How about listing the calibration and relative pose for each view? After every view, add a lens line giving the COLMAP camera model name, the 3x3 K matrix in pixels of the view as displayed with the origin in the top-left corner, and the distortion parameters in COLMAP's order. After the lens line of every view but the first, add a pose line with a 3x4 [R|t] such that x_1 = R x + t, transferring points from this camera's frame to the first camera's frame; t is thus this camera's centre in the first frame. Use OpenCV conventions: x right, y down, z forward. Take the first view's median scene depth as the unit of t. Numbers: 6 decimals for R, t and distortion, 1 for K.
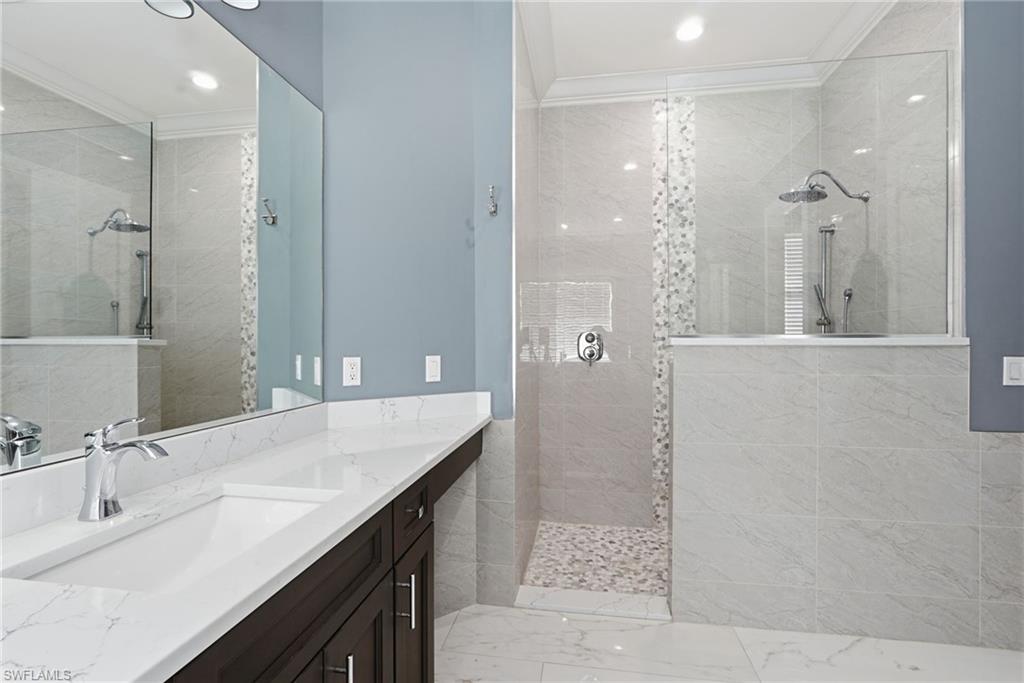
lens RADIAL K [[477.9, 0, 510.1], [0, 477.9, 348.0], [0, 0, 1]] dist [-0.010276, -0.000864]
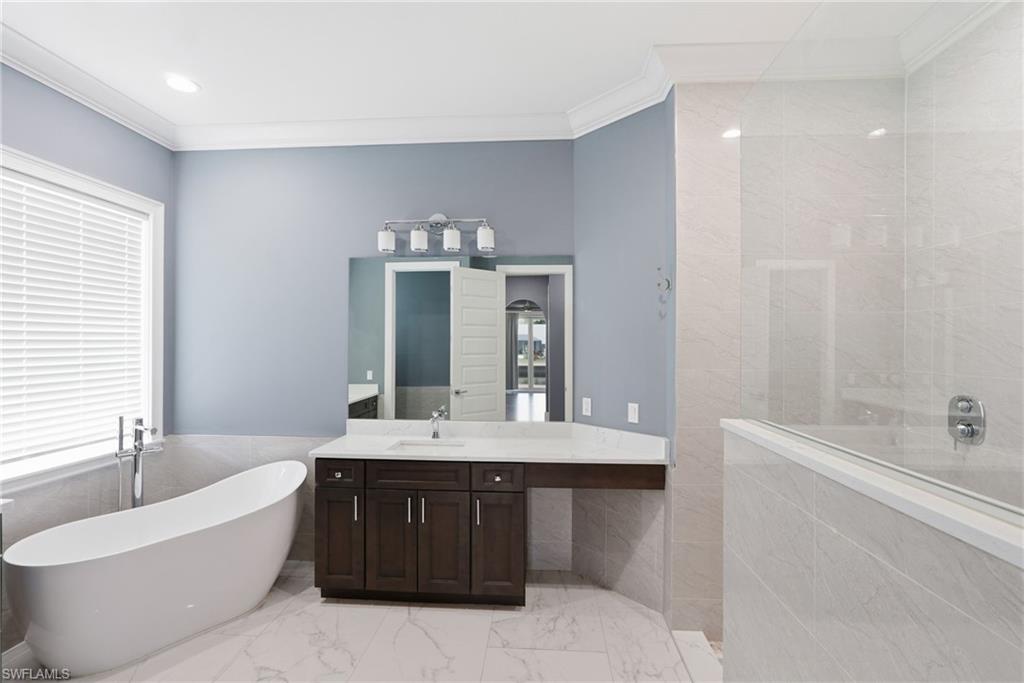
lens RADIAL K [[477.9, 0, 510.1], [0, 477.9, 348.0], [0, 0, 1]] dist [-0.010276, -0.000864]
pose [[0.082354, 0.012564, -0.996524, 1.158842], [-0.011754, 0.999863, 0.011635, -0.152658], [0.996534, 0.010755, 0.082490, 0.546475]]
